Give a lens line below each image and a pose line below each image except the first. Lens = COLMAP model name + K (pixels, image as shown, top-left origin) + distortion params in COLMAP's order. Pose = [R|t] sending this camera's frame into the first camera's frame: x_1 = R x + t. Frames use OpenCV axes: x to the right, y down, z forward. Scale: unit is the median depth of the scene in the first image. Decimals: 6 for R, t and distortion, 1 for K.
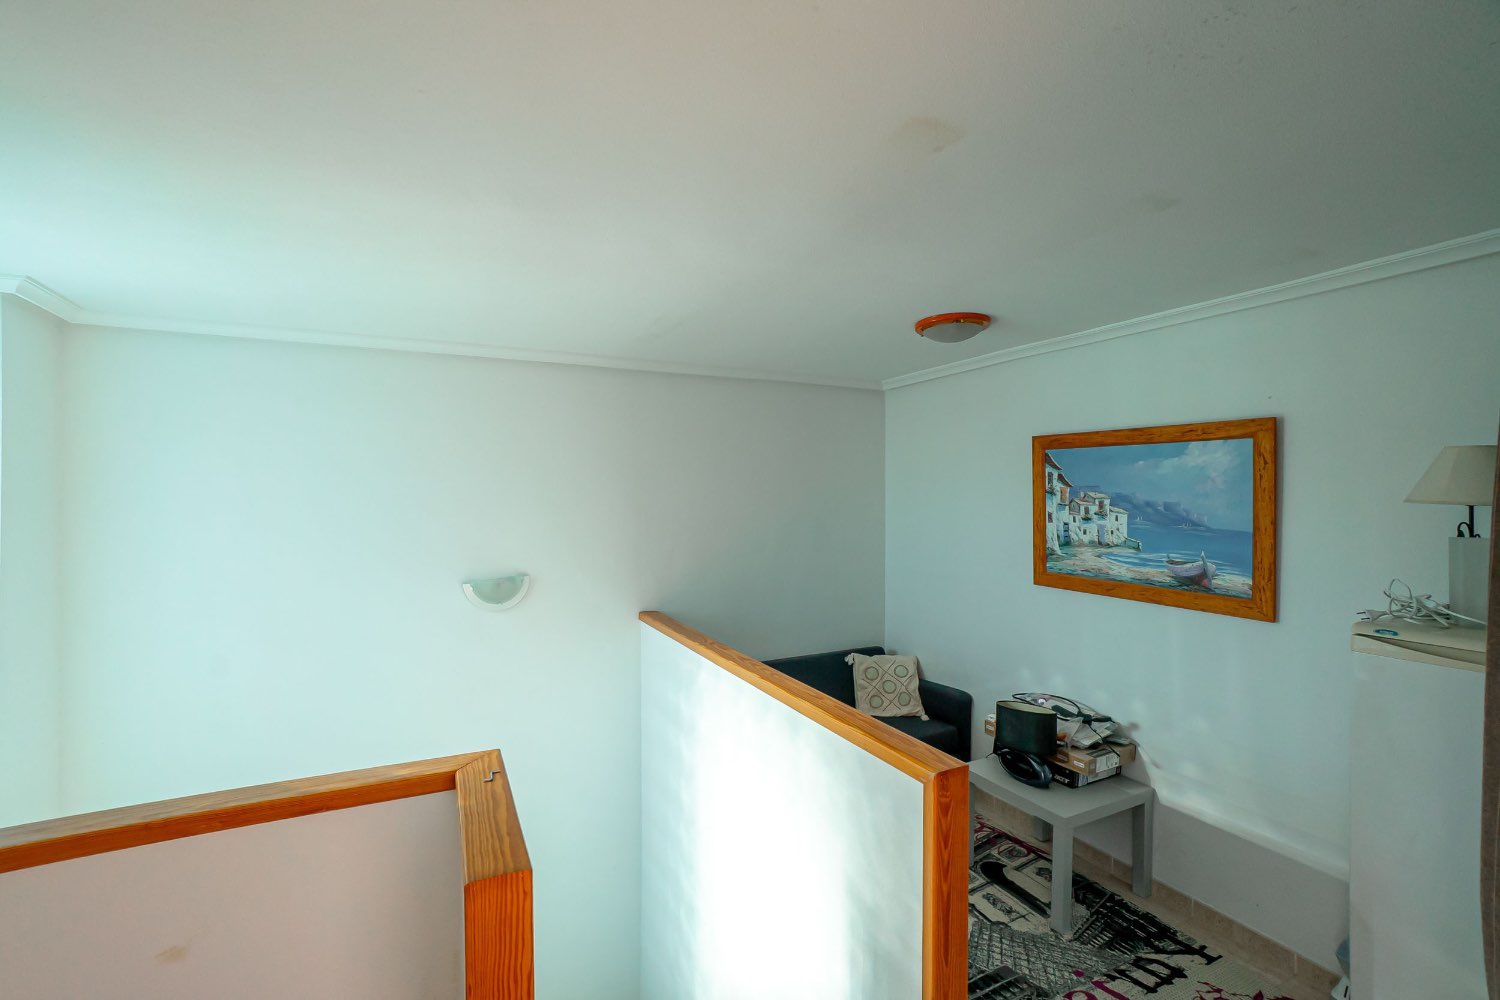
lens RADIAL K [[644.7, 0, 742.7], [0, 644.7, 498.5], [0, 0, 1]] dist [-0.008067, 0.002052]
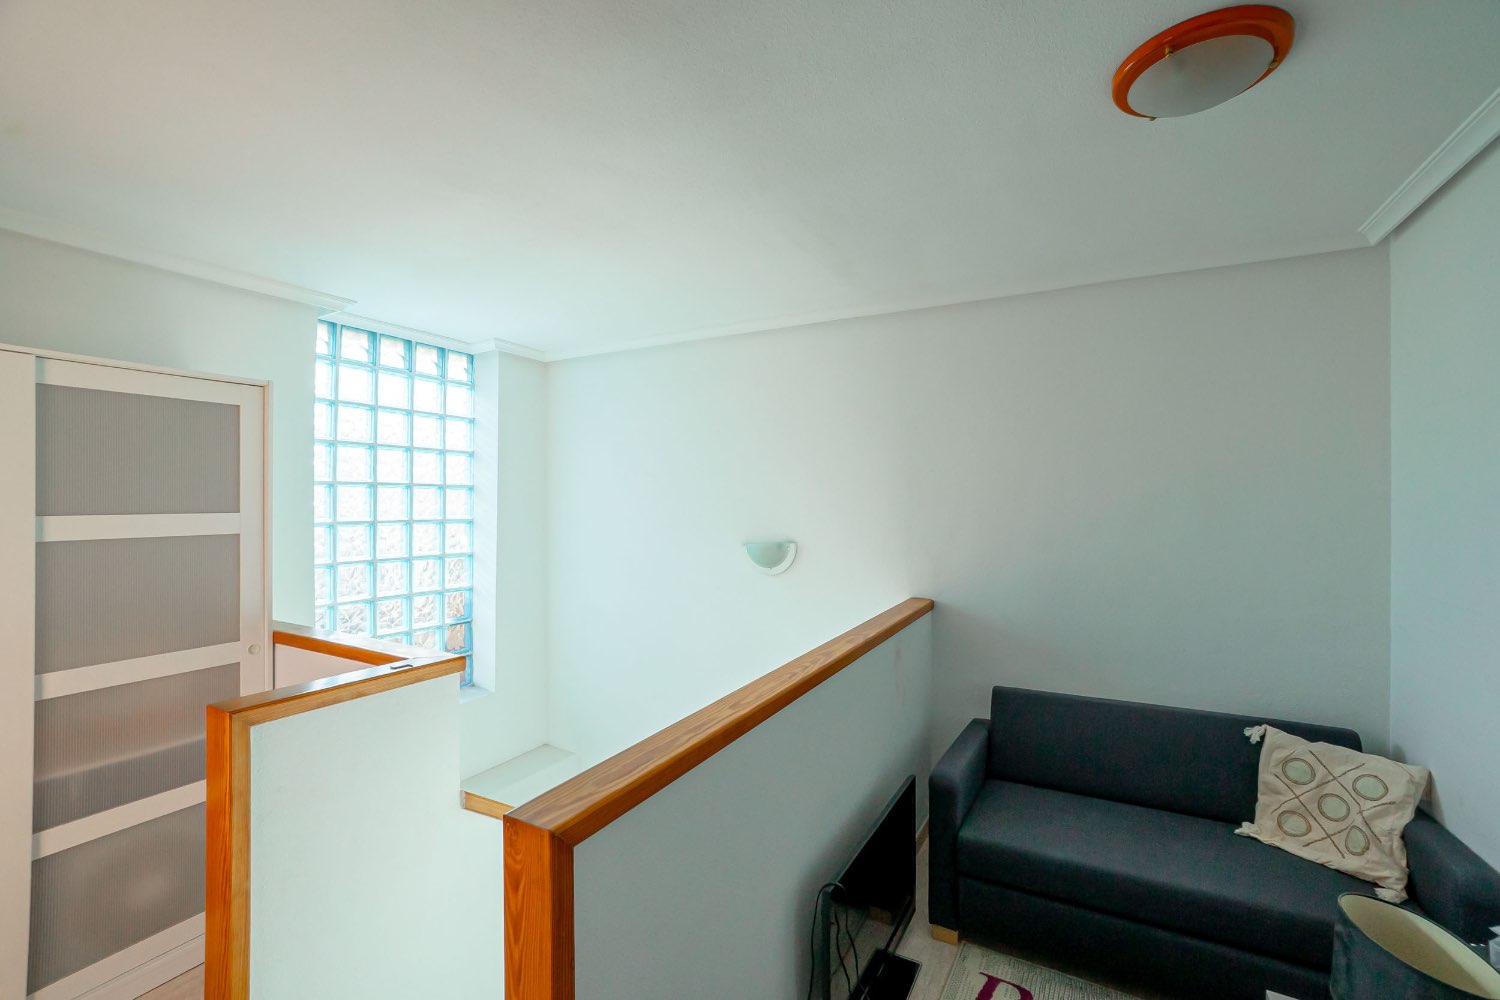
lens RADIAL K [[644.7, 0, 747.8], [0, 644.7, 500.3], [0, 0, 1]] dist [-0.008067, 0.002052]
pose [[0.578309, 0.004724, -0.815804, 0.372638], [0.002489, 0.999968, 0.007555, 0.039367], [0.815814, -0.006399, 0.578279, 0.315880]]
